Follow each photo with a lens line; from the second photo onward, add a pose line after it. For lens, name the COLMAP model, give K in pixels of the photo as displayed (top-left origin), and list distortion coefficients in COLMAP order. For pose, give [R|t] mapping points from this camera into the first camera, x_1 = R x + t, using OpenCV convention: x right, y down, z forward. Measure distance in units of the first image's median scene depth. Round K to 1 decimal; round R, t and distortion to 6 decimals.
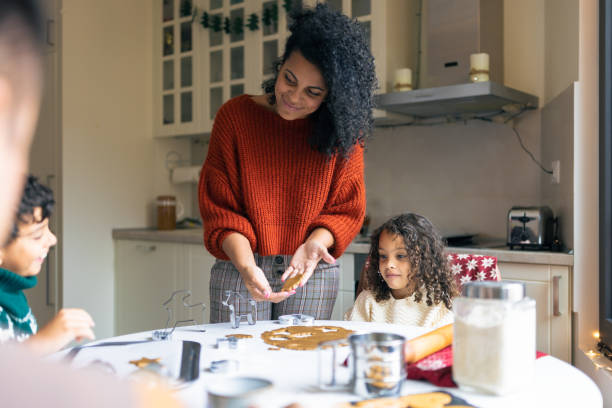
lens RADIAL K [[698.2, 0, 338.0], [0, 698.2, 210.3], [0, 0, 1]] dist [0.009489, 0.000000]
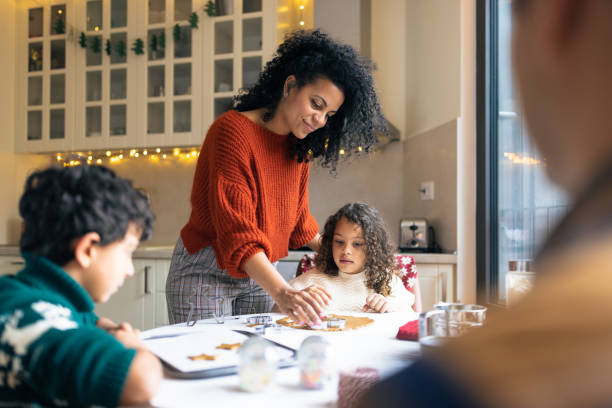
lens RADIAL K [[613.4, 0, 312.2], [0, 613.4, 226.8], [0, 0, 1]] dist [0.001073, 0.000000]
pose [[0.930852, 0.005313, 0.365358, -0.207457], [0.004019, 0.999685, -0.024776, 0.026596], [-0.365374, 0.024532, 0.930537, 0.044894]]
